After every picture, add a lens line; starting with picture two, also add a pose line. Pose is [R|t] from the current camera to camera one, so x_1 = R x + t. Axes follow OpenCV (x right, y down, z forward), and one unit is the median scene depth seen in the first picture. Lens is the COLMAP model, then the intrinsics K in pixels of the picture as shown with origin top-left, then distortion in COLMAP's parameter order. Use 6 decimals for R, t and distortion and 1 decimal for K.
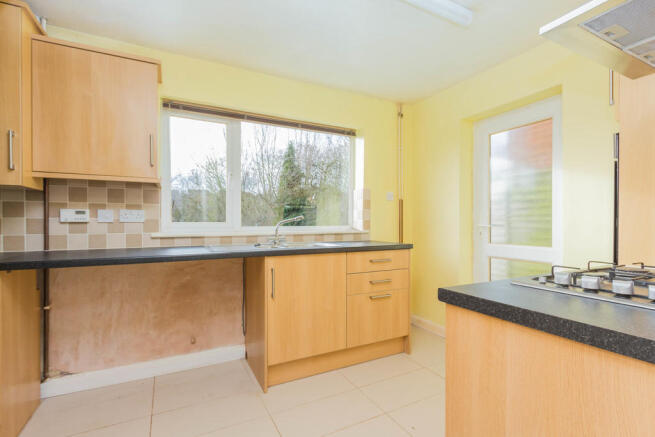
lens RADIAL K [[308.2, 0, 327.5], [0, 308.2, 218.5], [0, 0, 1]] dist [0.000030, -0.000006]
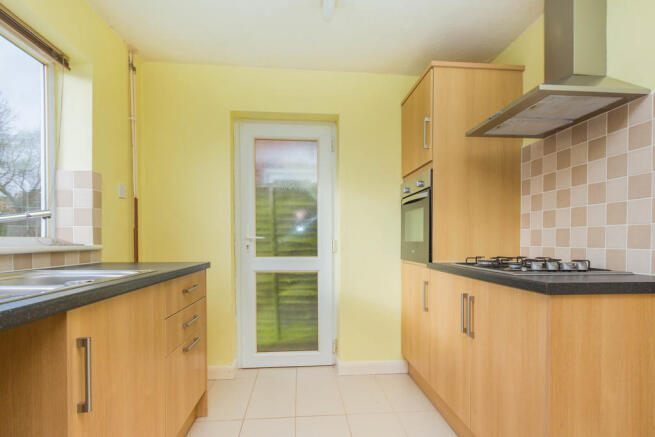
lens RADIAL K [[348.9, 0, 328.2], [0, 348.9, 241.7], [0, 0, 1]] dist [-0.001398, -0.000349]
pose [[0.379339, -0.002571, 0.925254, -0.307819], [-0.008212, 0.999947, 0.006145, 0.024657], [-0.925221, -0.009929, 0.379298, 0.365516]]
